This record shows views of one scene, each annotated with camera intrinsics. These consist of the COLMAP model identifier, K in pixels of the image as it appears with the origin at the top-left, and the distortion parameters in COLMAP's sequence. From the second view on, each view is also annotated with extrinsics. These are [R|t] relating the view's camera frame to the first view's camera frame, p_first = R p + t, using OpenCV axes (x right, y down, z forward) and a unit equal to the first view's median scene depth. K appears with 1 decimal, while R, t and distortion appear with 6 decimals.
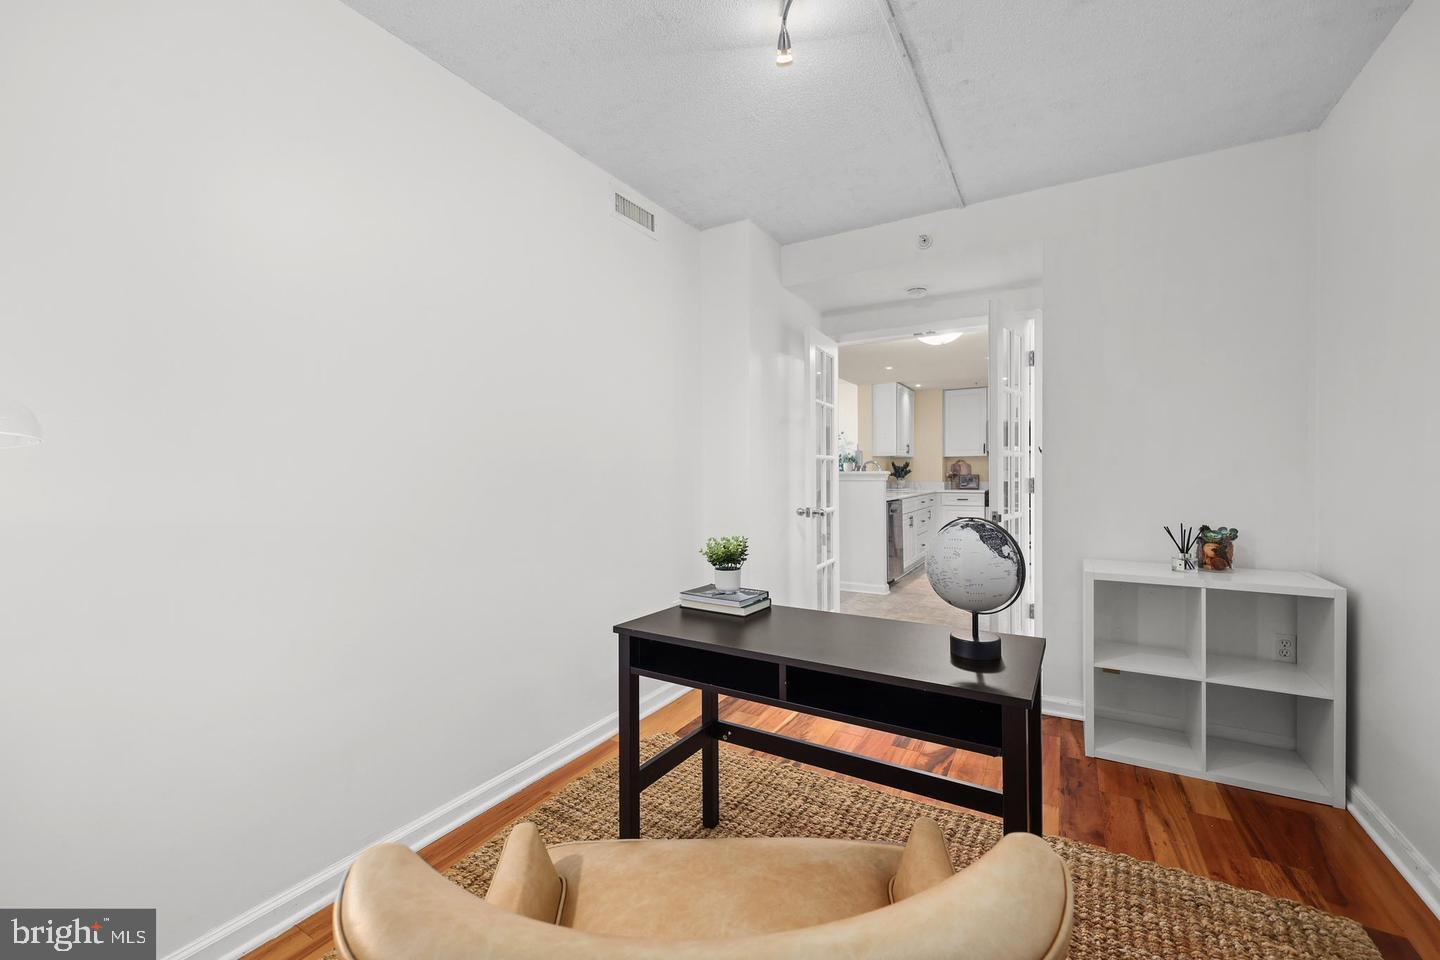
lens RADIAL K [[604.1, 0, 711.8], [0, 604.1, 470.9], [0, 0, 1]] dist [0.002937, -0.000347]
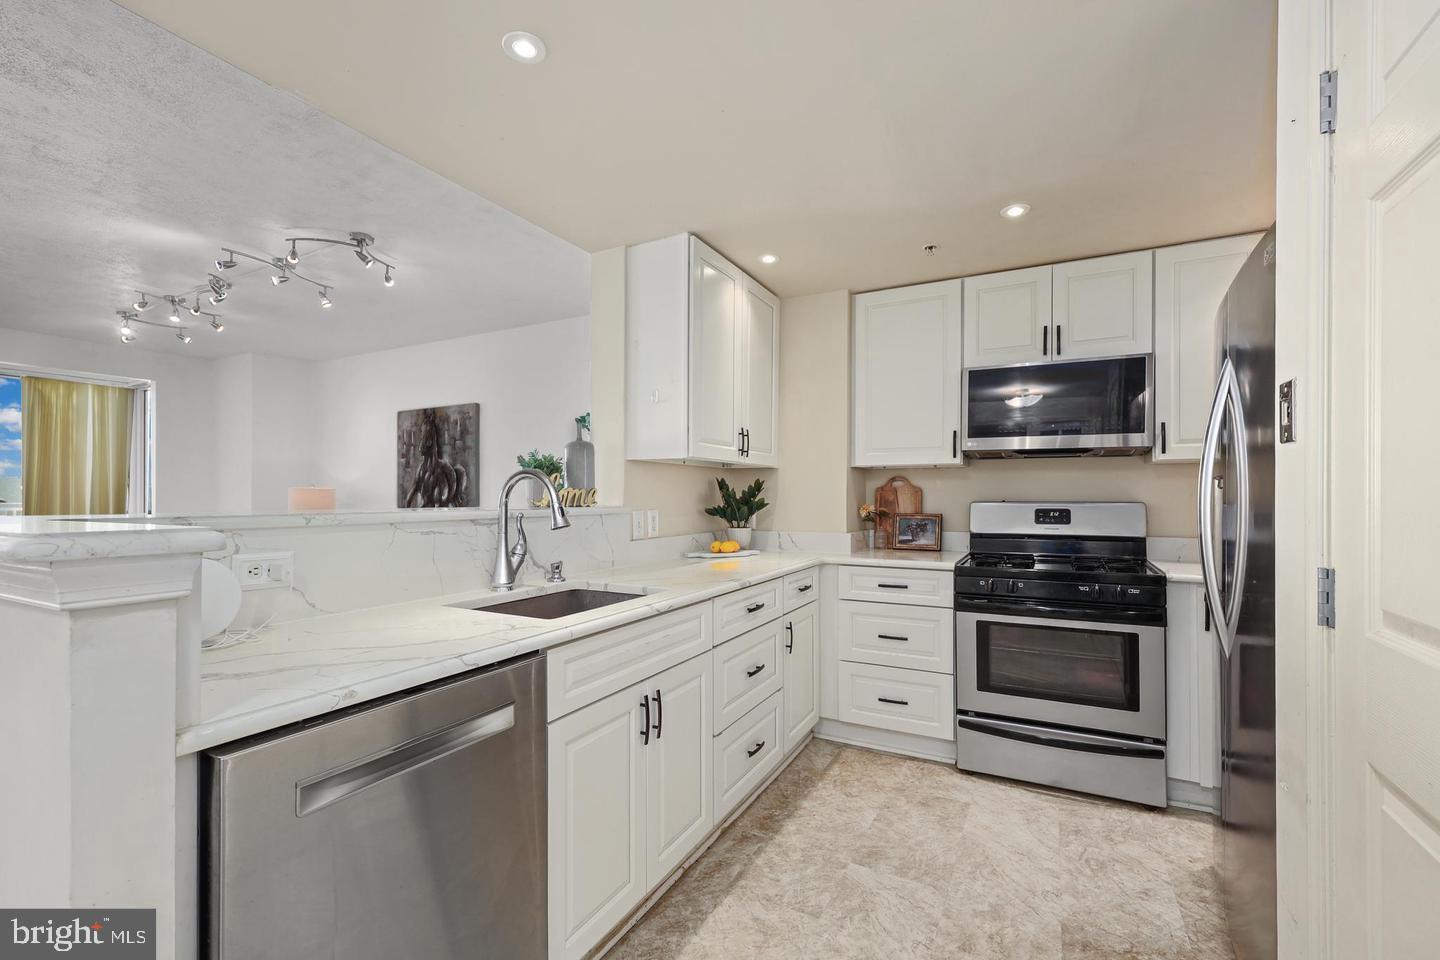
lens RADIAL K [[631.3, 0, 716.1], [0, 631.3, 491.8], [0, 0, 1]] dist [0.004597, 0.000256]
pose [[0.998945, 0.003451, 0.045798, 0.278629], [-0.002967, 0.999939, -0.010623, -0.003107], [-0.045832, 0.010476, 0.998894, 0.602597]]
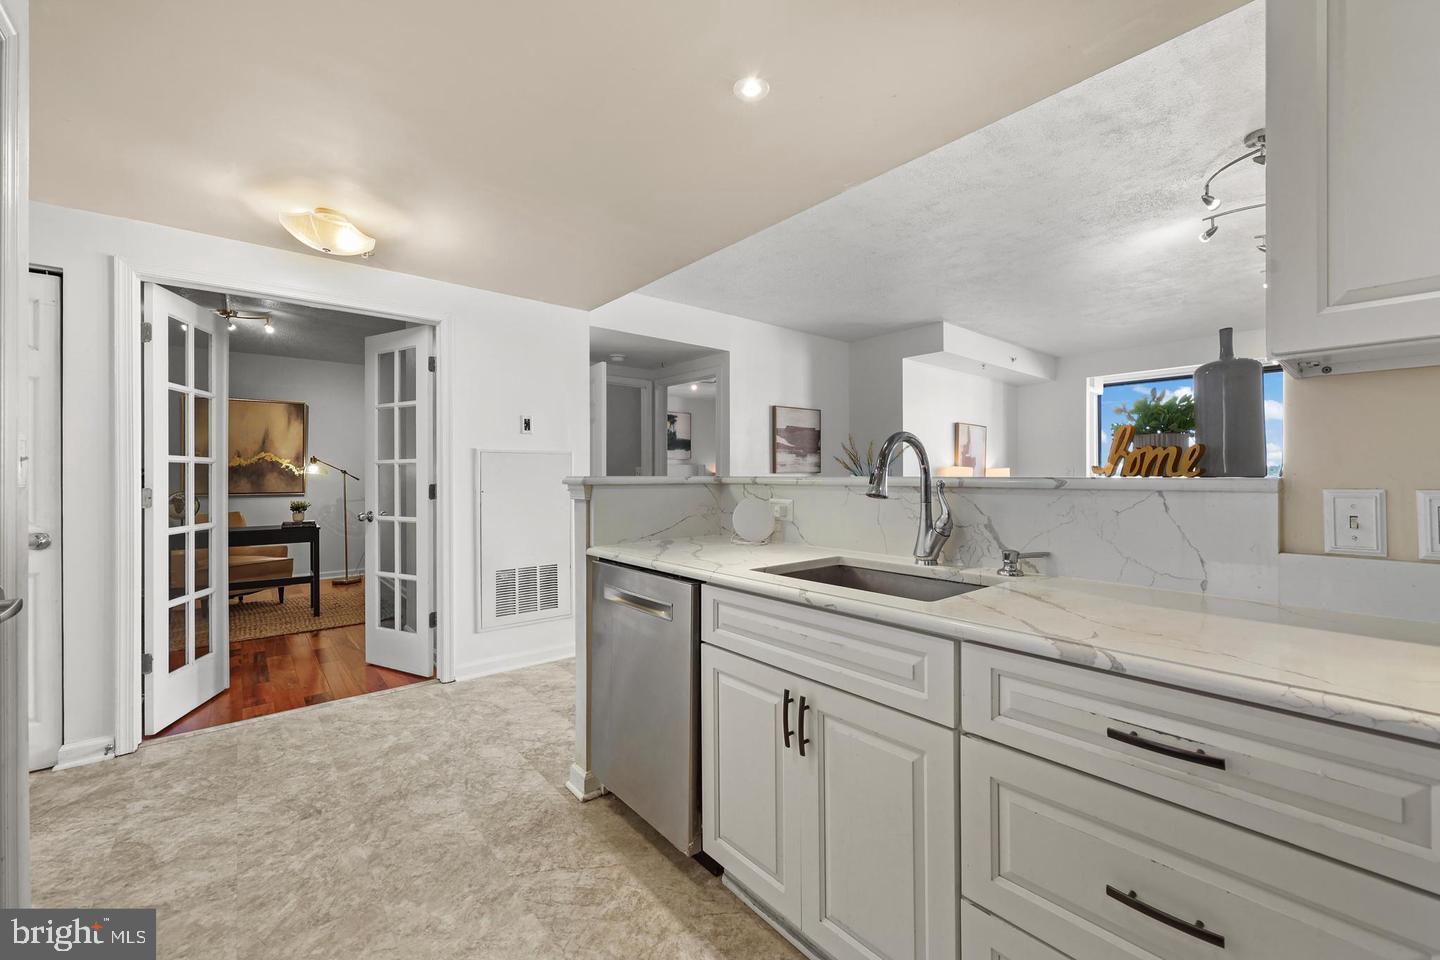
lens RADIAL K [[559.9, 0, 714.0], [0, 559.9, 475.0], [0, 0, 1]] dist [-0.024589, -0.000261]
pose [[-0.344588, 0.008613, -0.938714, 0.407748], [0.004096, 0.999962, 0.007672, -0.001612], [0.938745, -0.001201, -0.344610, 0.821095]]
